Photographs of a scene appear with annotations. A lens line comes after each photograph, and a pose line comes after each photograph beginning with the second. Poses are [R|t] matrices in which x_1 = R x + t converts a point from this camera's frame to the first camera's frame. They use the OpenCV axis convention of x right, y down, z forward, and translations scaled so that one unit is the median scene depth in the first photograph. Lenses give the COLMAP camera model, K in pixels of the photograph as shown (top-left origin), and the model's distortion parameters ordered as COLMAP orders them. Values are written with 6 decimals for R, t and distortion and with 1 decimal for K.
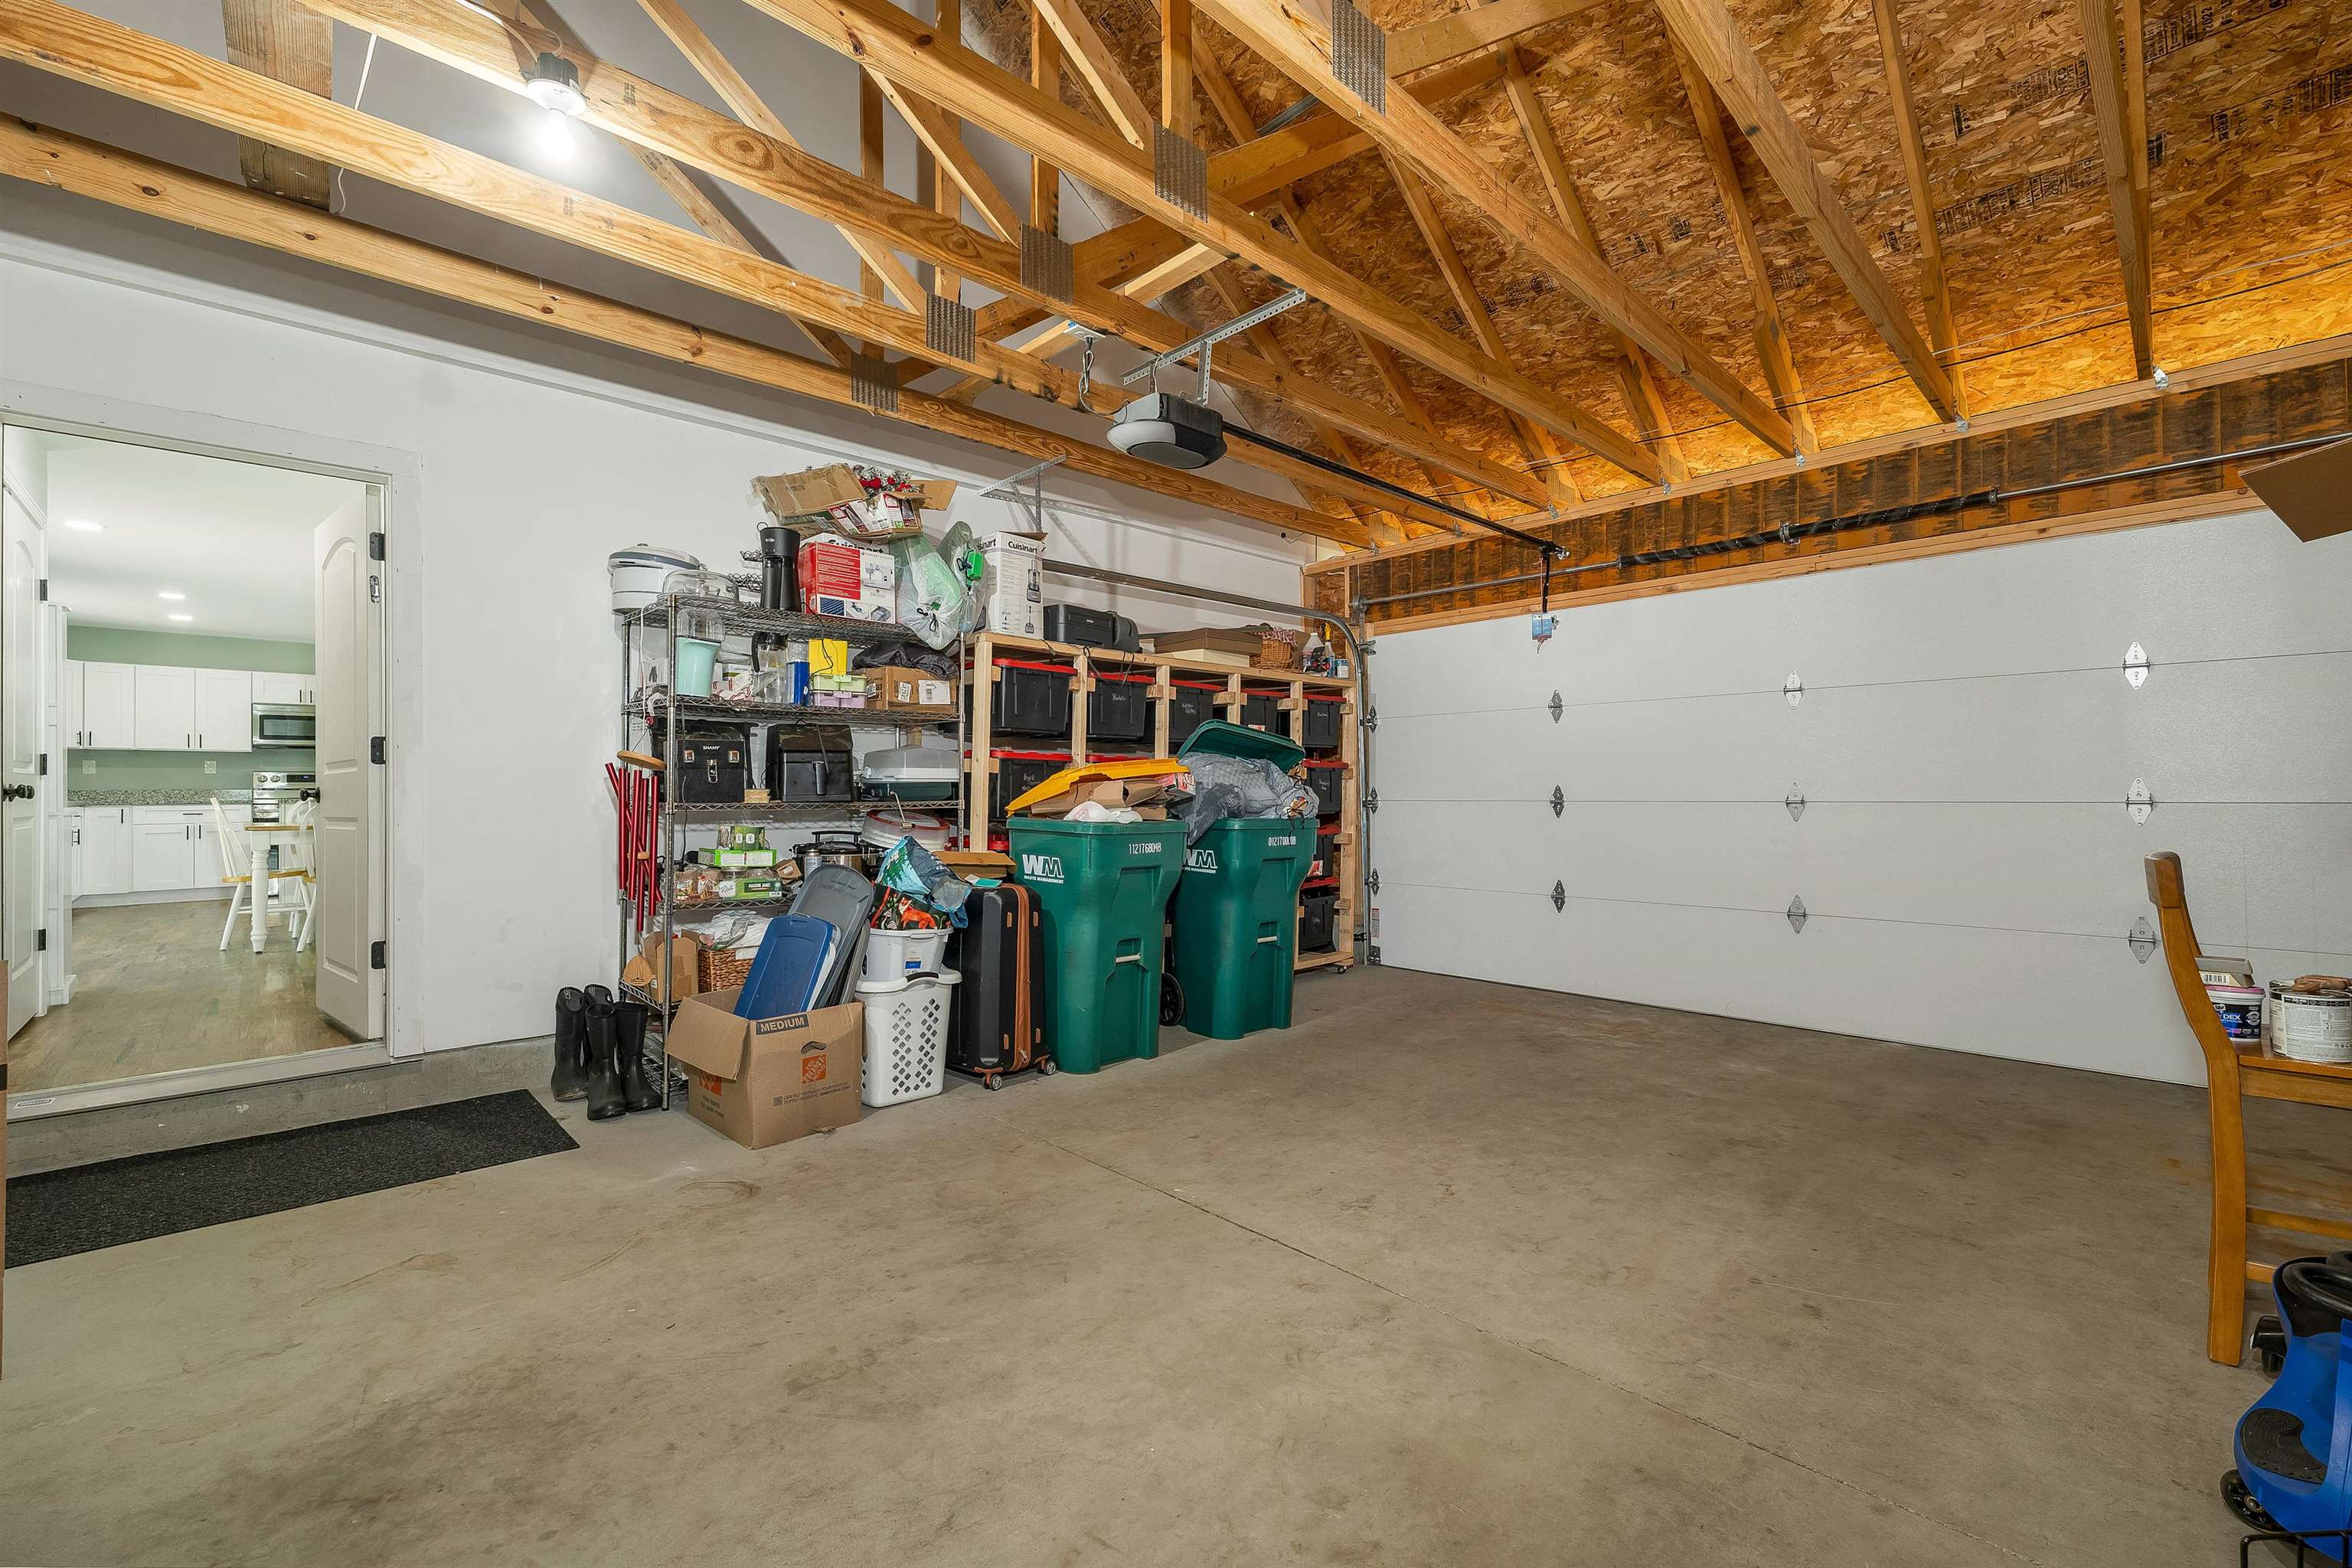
lens RADIAL K [[980.4, 0, 1173.0], [0, 980.4, 789.3], [0, 0, 1]] dist [0.003272, 0.000396]
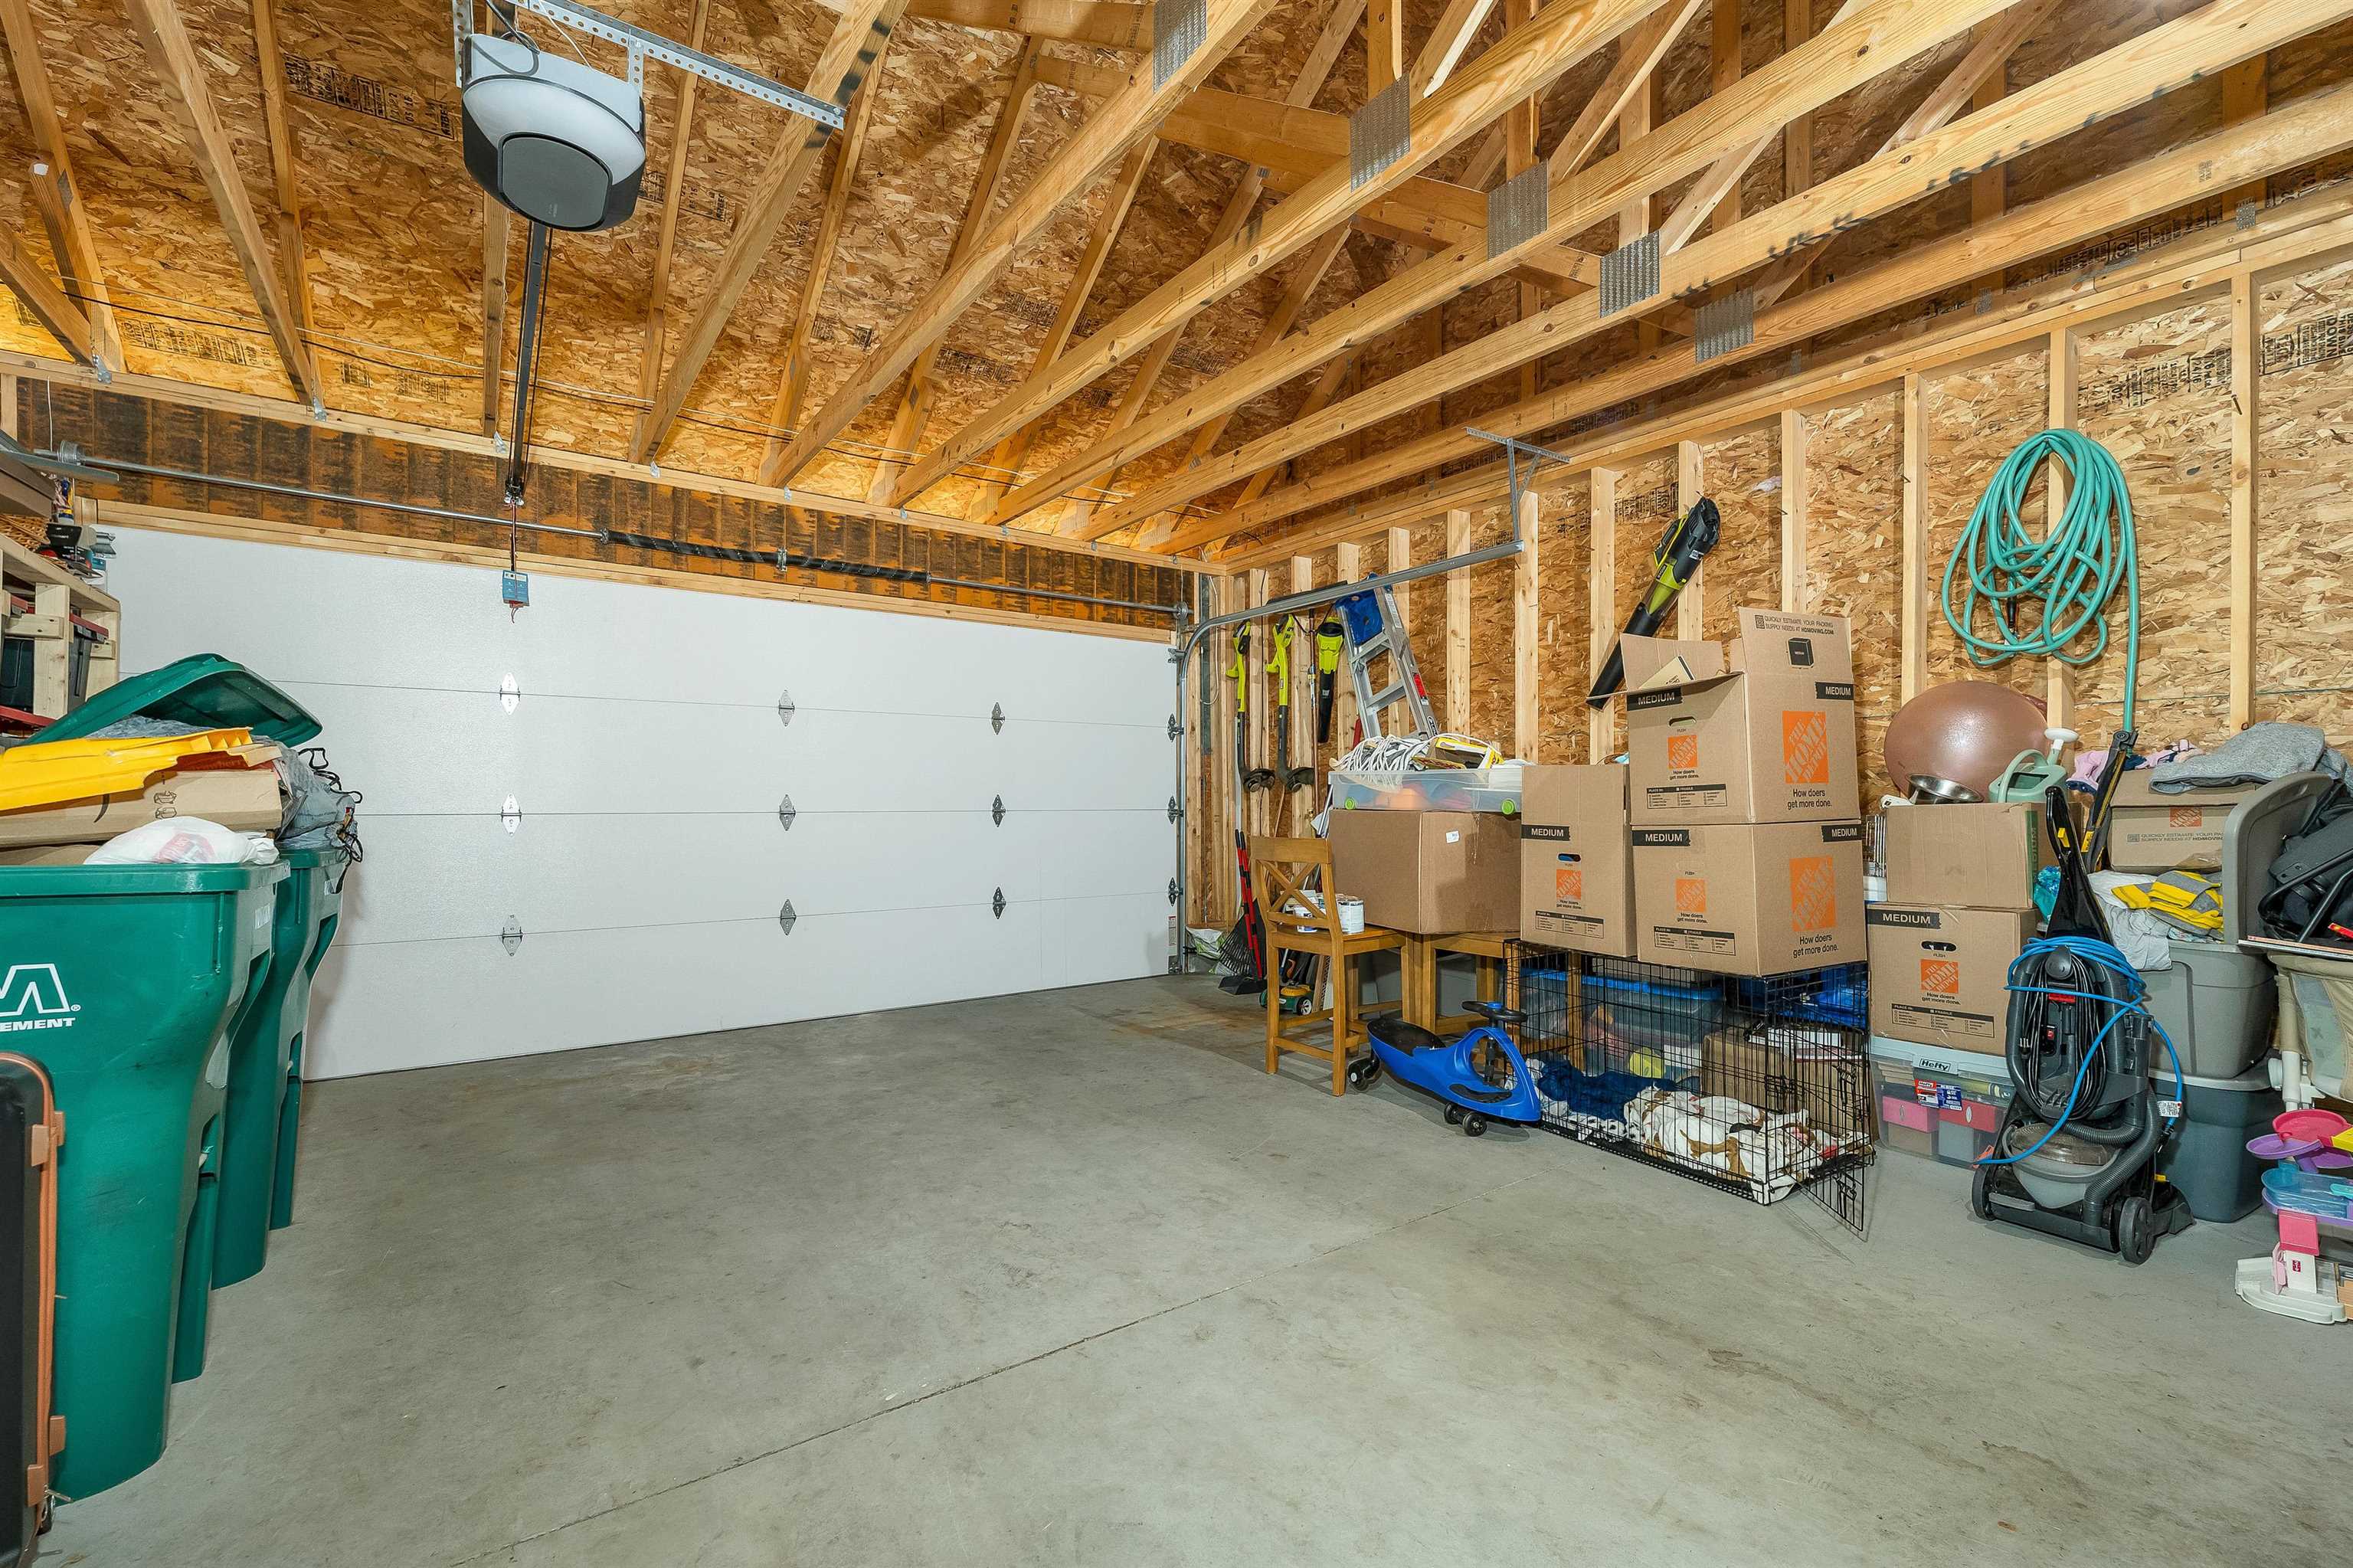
lens RADIAL K [[1000.3, 0, 1169.1], [0, 1000.3, 798.2], [0, 0, 1]] dist [0.001747, 0.000216]
pose [[0.143597, 0.008563, 0.989599, -0.552882], [-0.002840, 0.999962, -0.008240, 0.008317], [-0.989632, -0.001627, 0.143615, 0.619777]]
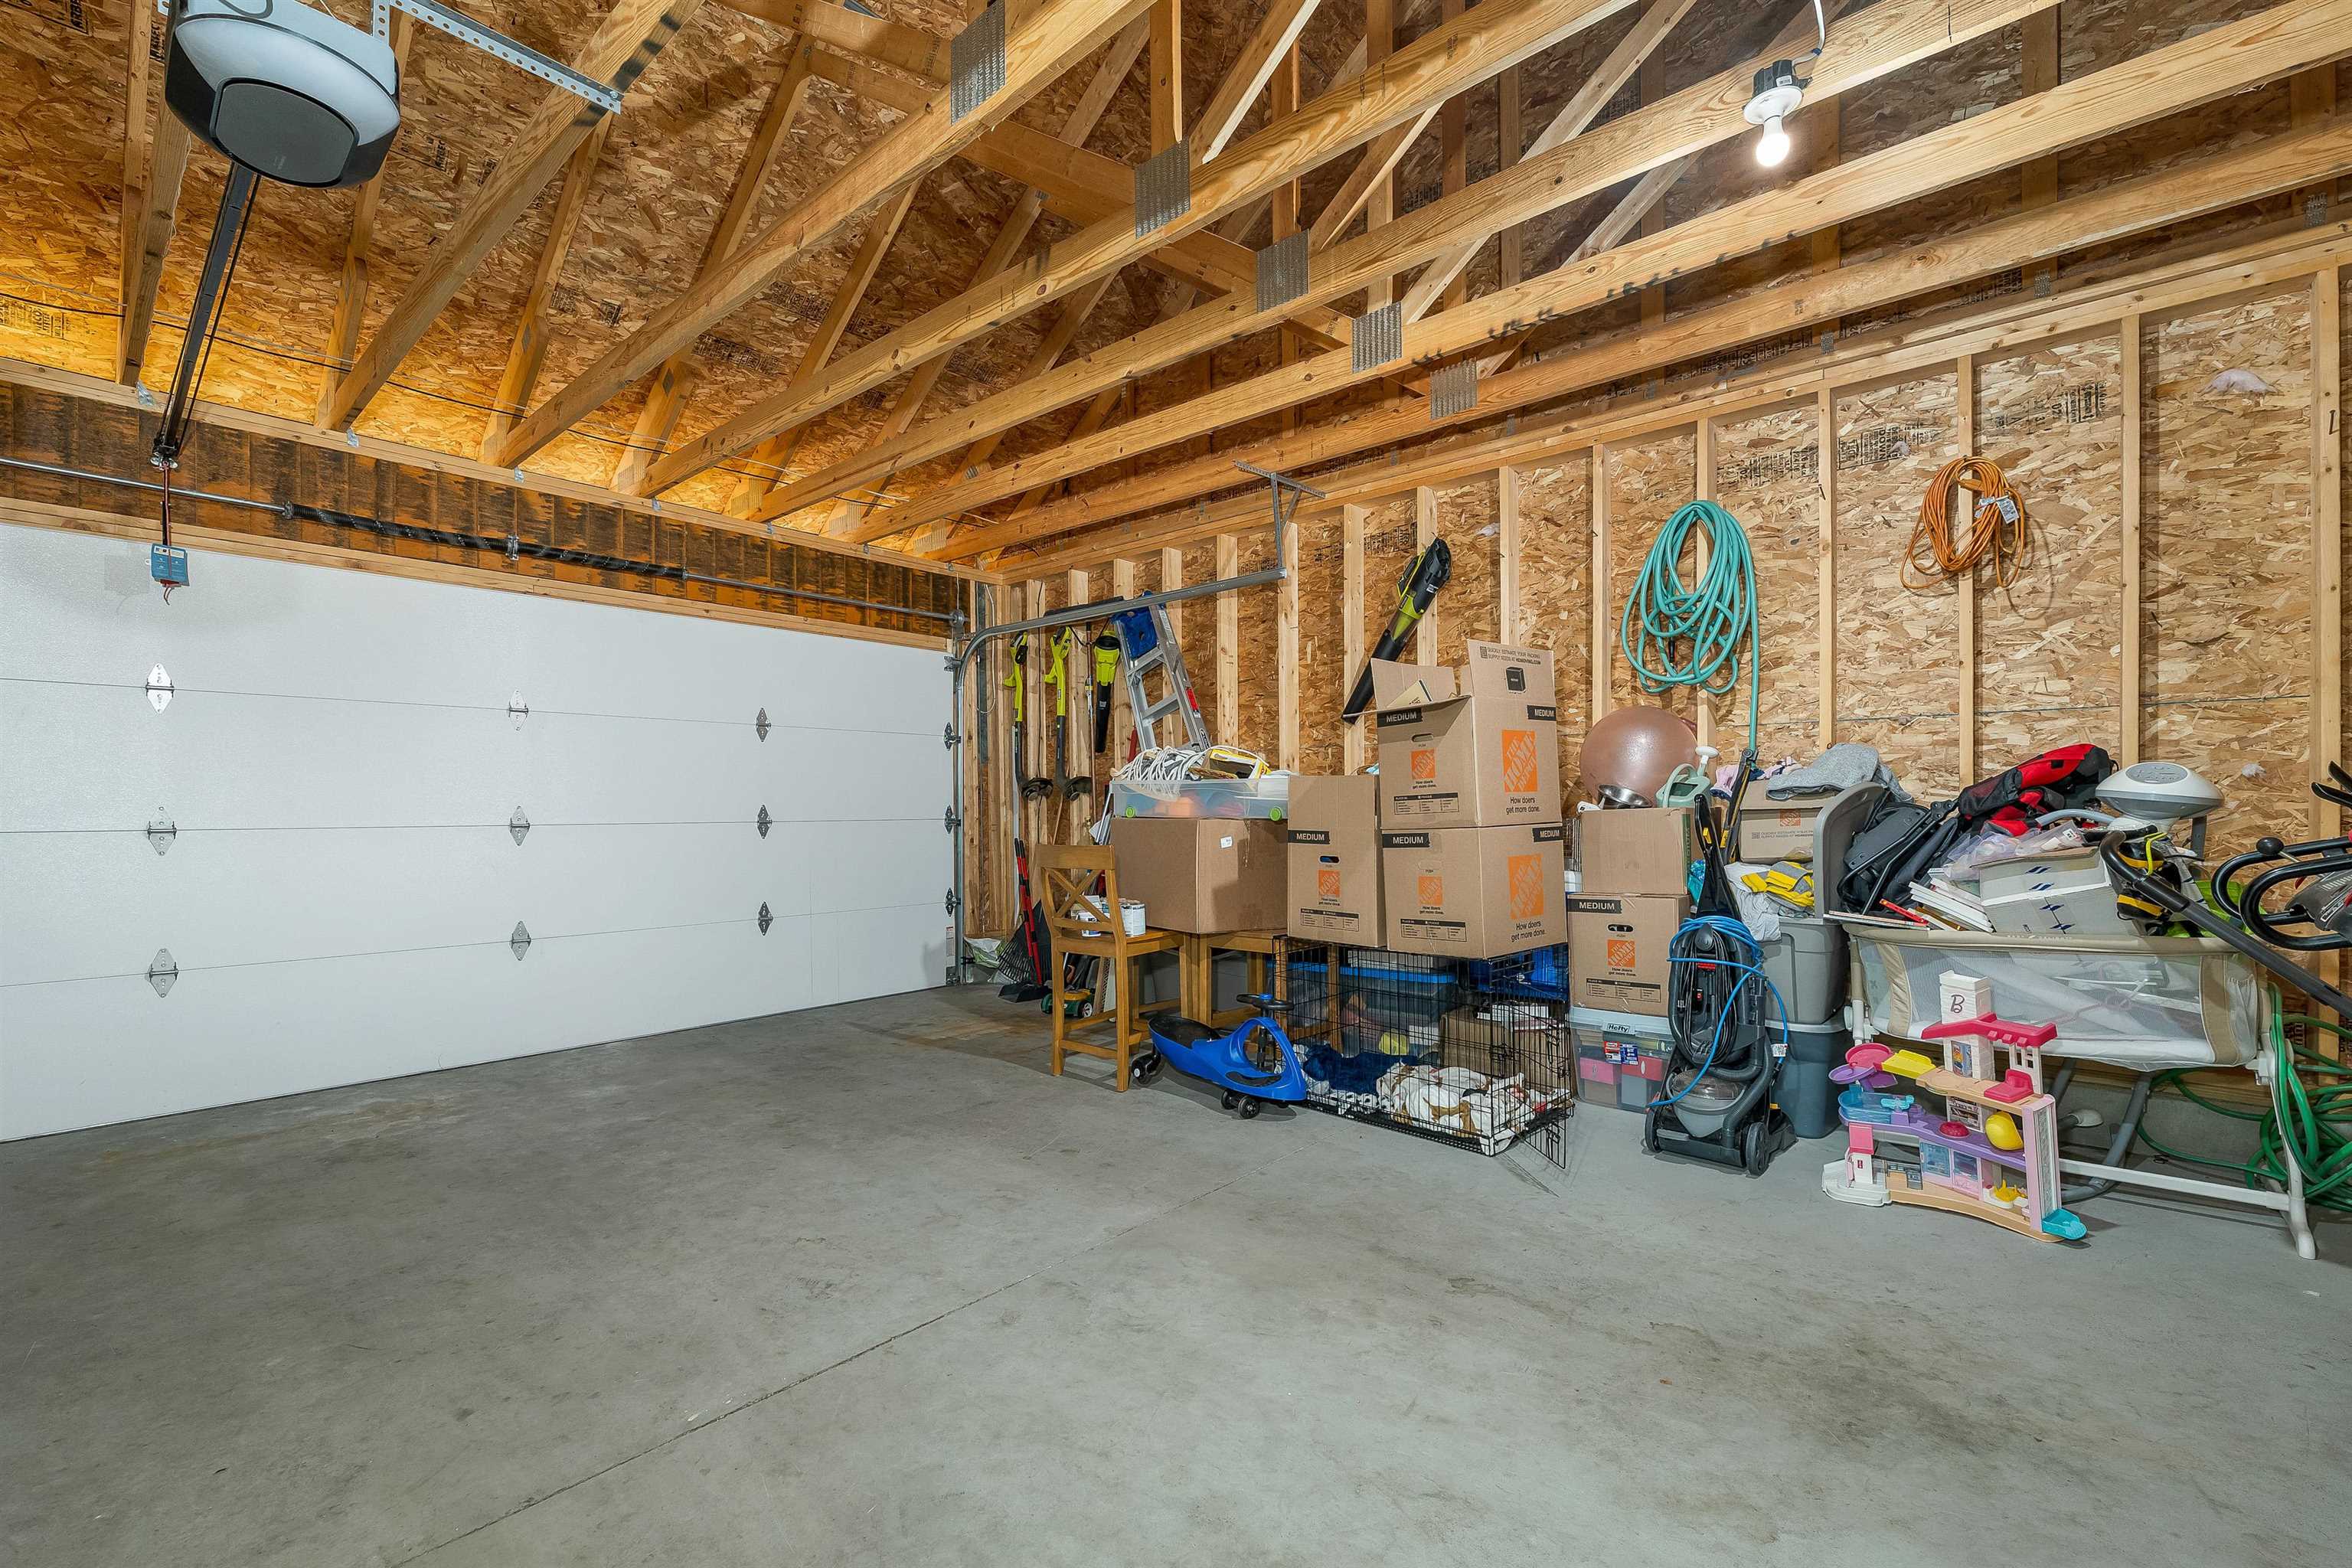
lens RADIAL K [[1010.0, 0, 1168.4], [0, 1010.0, 802.9], [0, 0, 1]] dist [0.000620, 0.000274]
pose [[-0.086526, 0.012217, 0.996175, -0.601334], [0.004363, 0.999920, -0.011884, 0.008331], [-0.996240, 0.003319, -0.086572, 0.640877]]
